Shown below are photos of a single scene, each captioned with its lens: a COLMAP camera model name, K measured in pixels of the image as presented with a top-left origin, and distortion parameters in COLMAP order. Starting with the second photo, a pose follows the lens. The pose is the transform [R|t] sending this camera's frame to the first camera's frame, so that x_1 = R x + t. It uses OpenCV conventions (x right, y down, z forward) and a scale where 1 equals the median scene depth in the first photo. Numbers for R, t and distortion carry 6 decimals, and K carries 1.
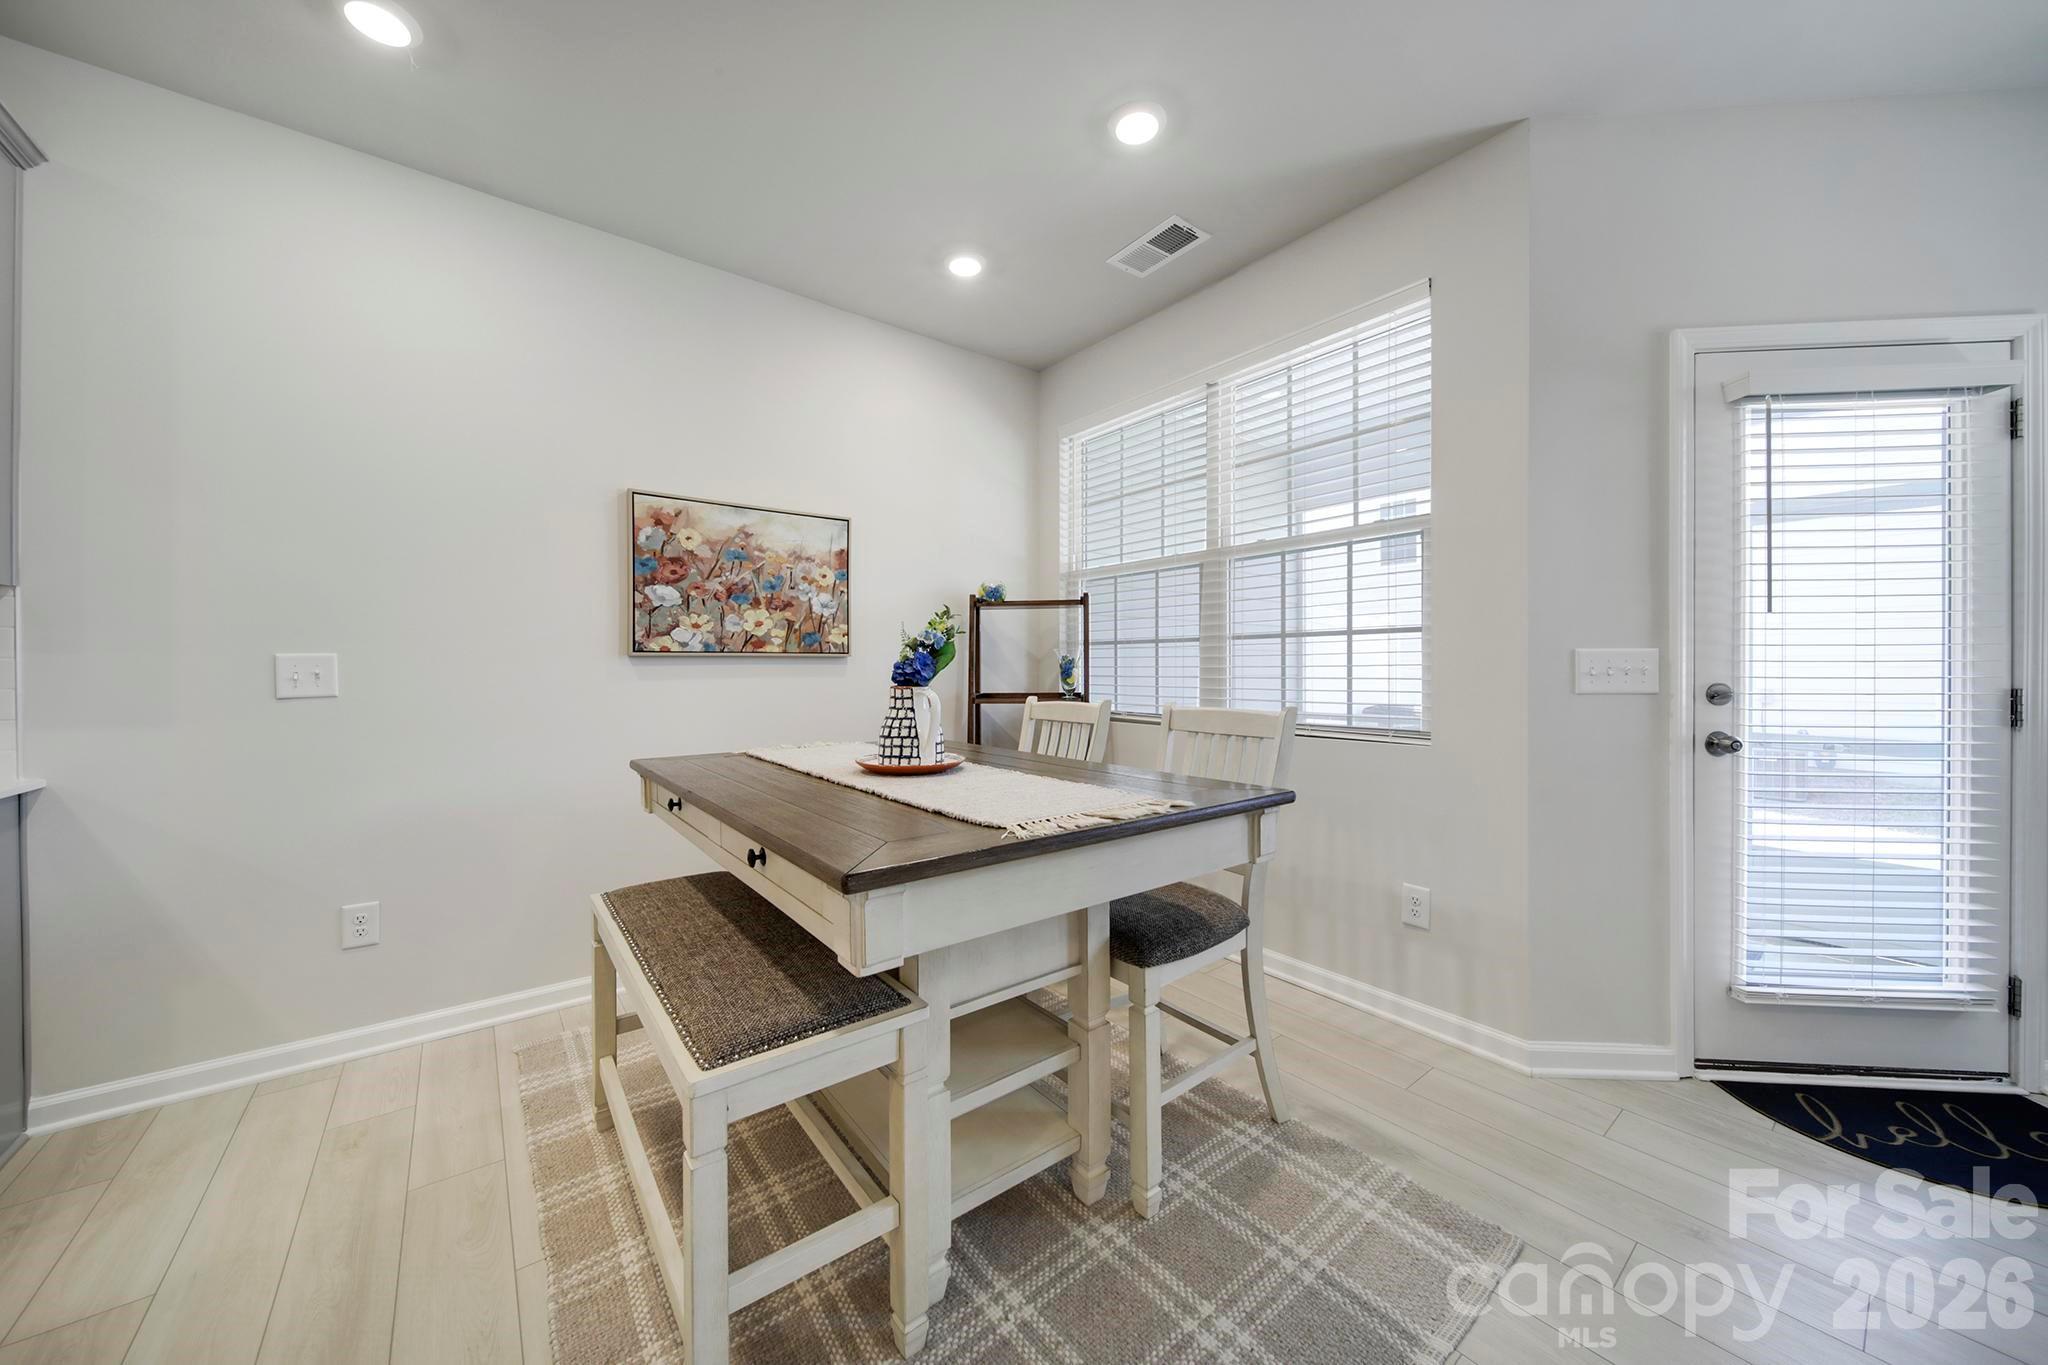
lens RADIAL K [[713.4, 0, 1021.8], [0, 713.4, 670.5], [0, 0, 1]] dist [-0.000470, -0.001483]
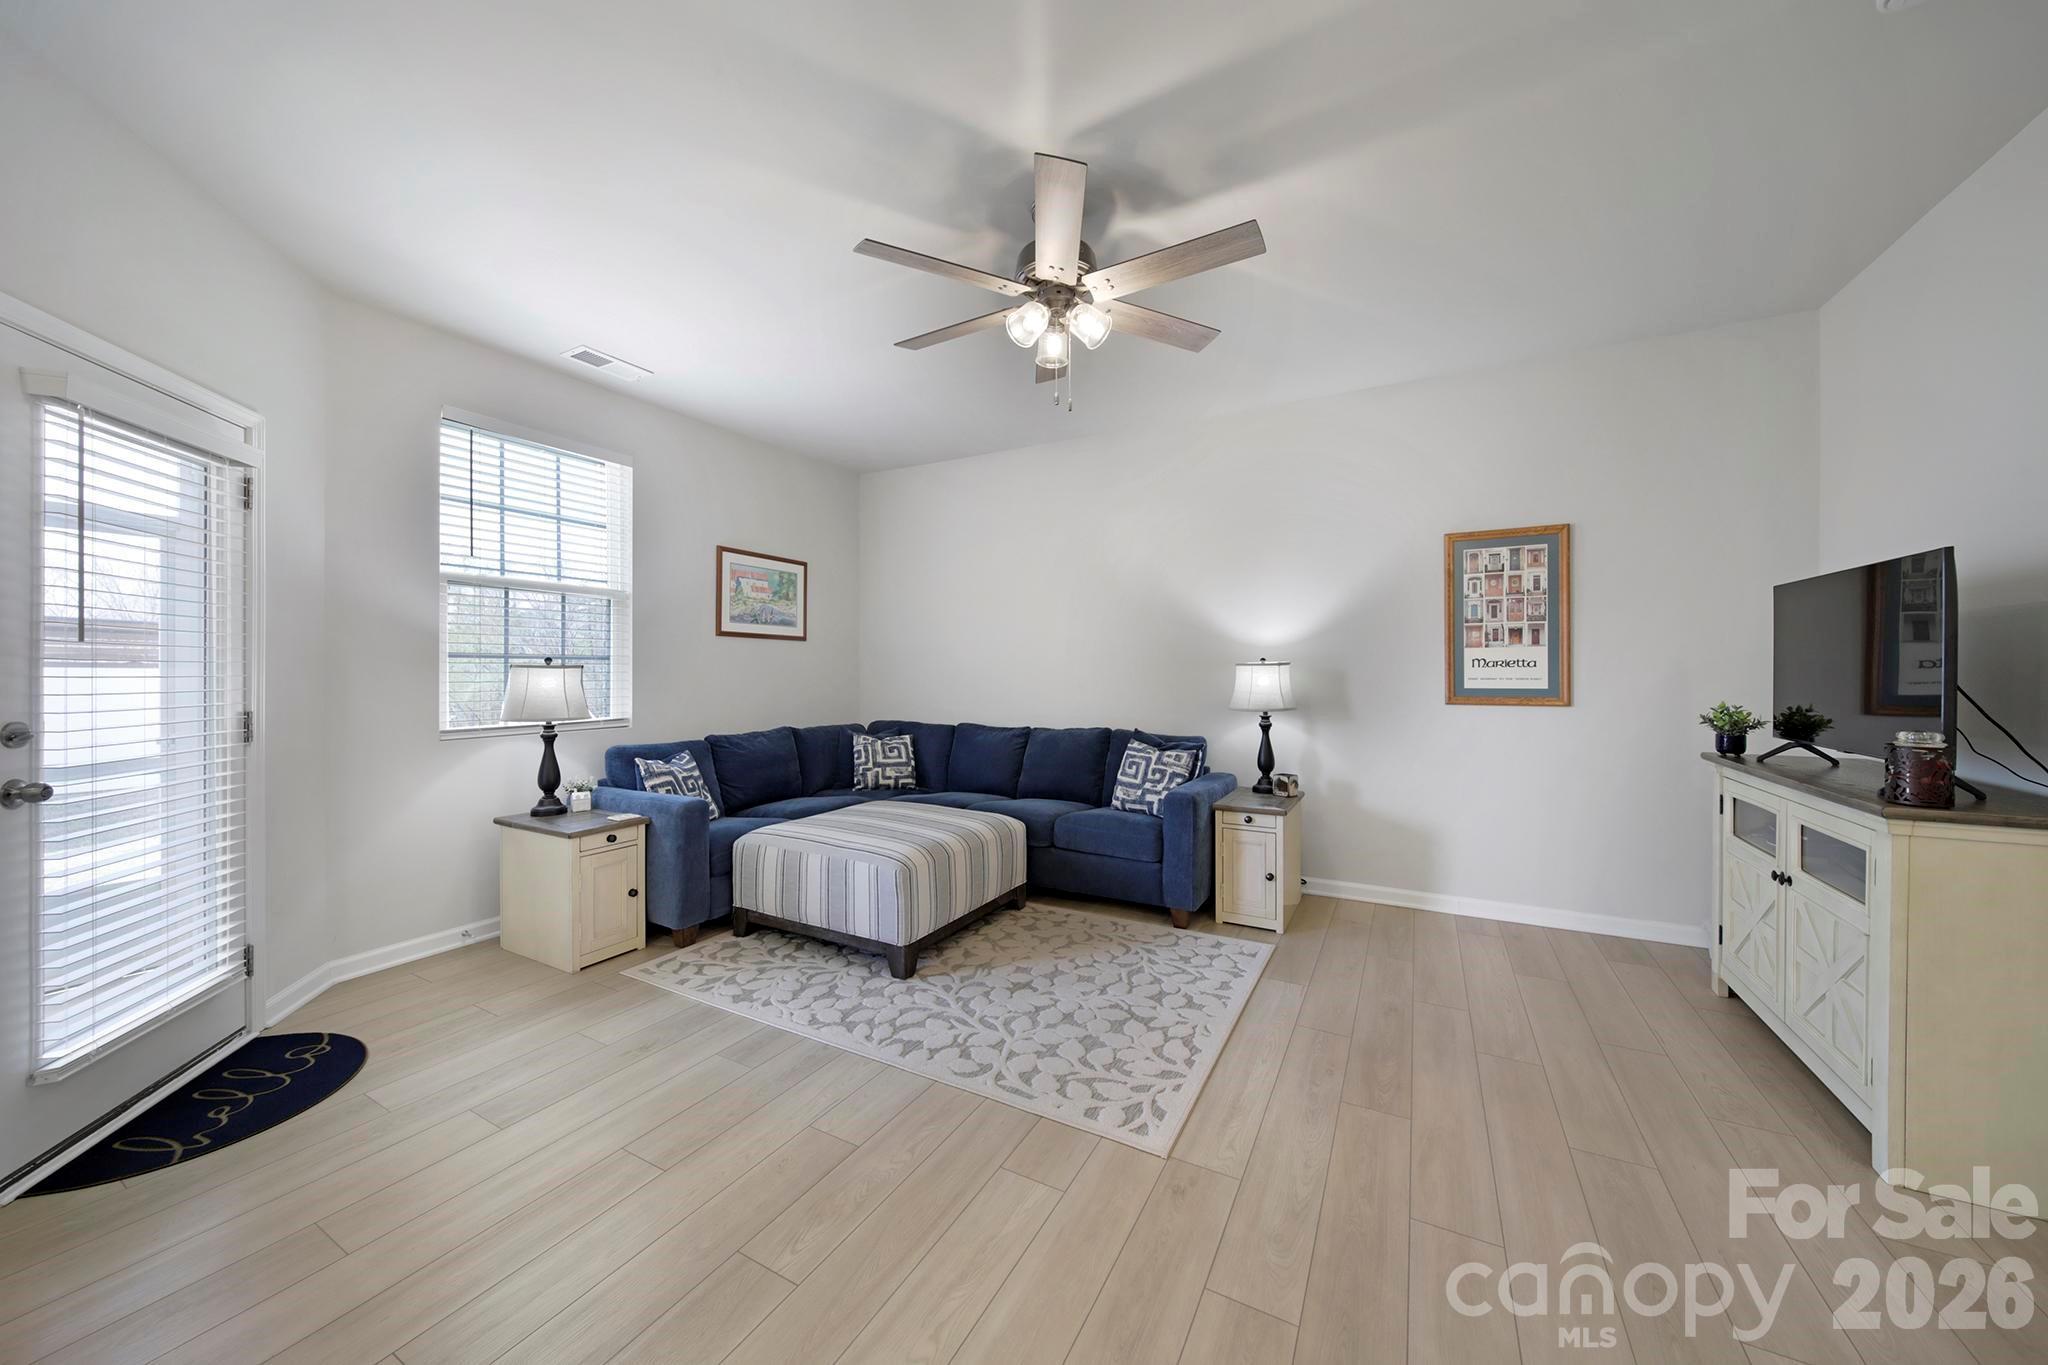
lens RADIAL K [[713.4, 0, 1022.1], [0, 713.4, 673.5], [0, 0, 1]] dist [-0.000470, -0.001483]
pose [[-0.391578, -0.001430, 0.920144, -0.241978], [0.002106, 0.999995, 0.002451, -0.037452], [-0.920142, 0.002898, -0.391573, 0.220385]]
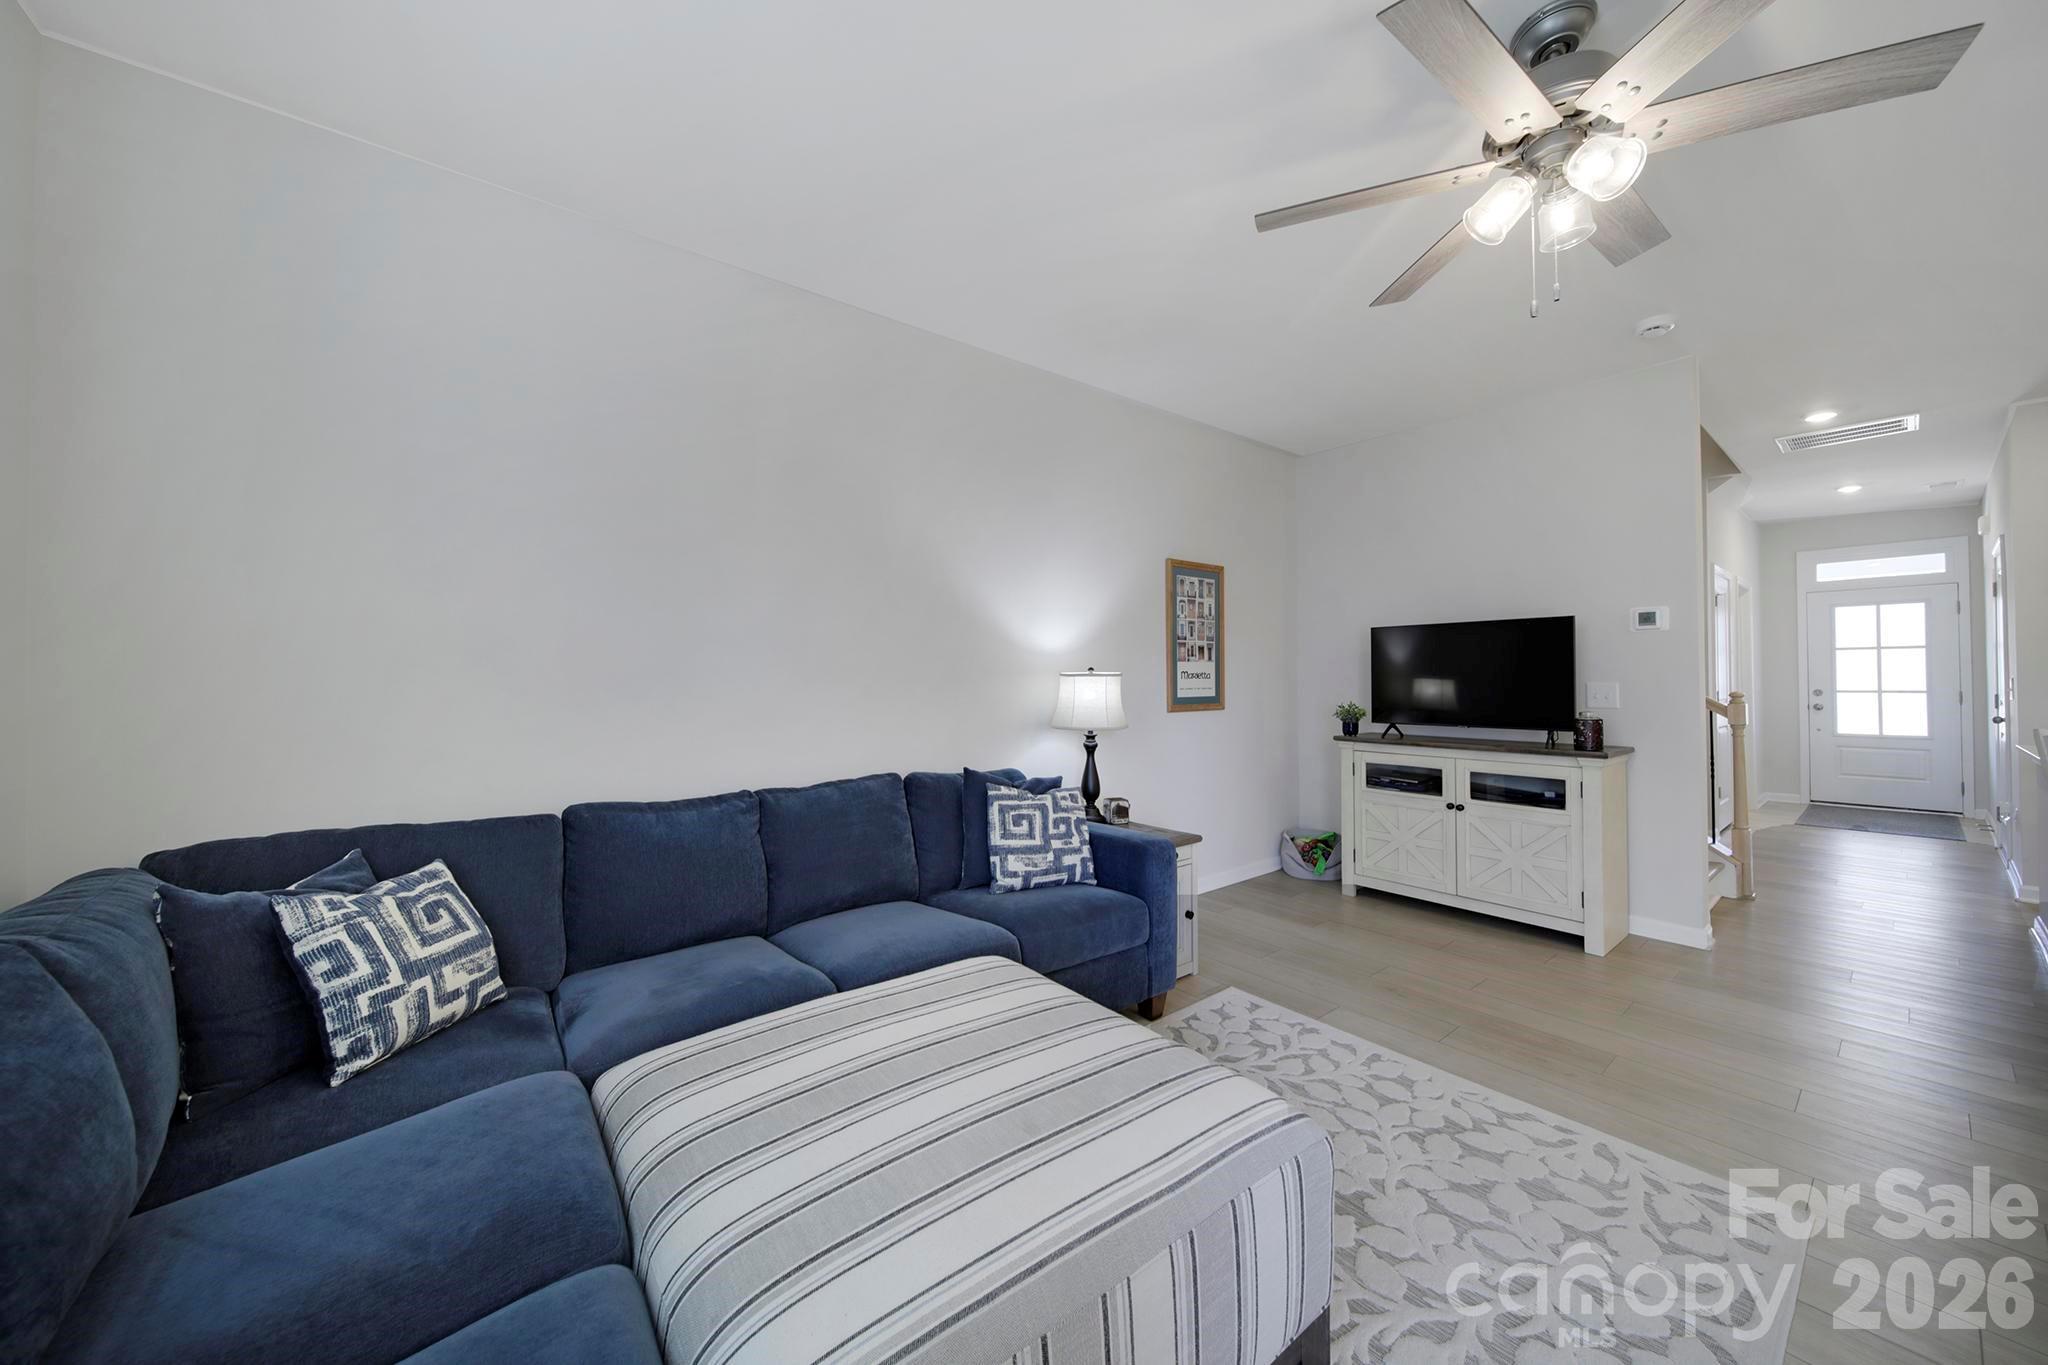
lens RADIAL K [[713.4, 0, 1022.6], [0, 713.4, 669.8], [0, 0, 1]] dist [-0.000470, -0.001483]
pose [[-0.999961, 0.008732, -0.001372, 1.319190], [0.008753, 0.999821, -0.016798, -0.041481], [0.001225, -0.016809, -0.999858, 0.504425]]
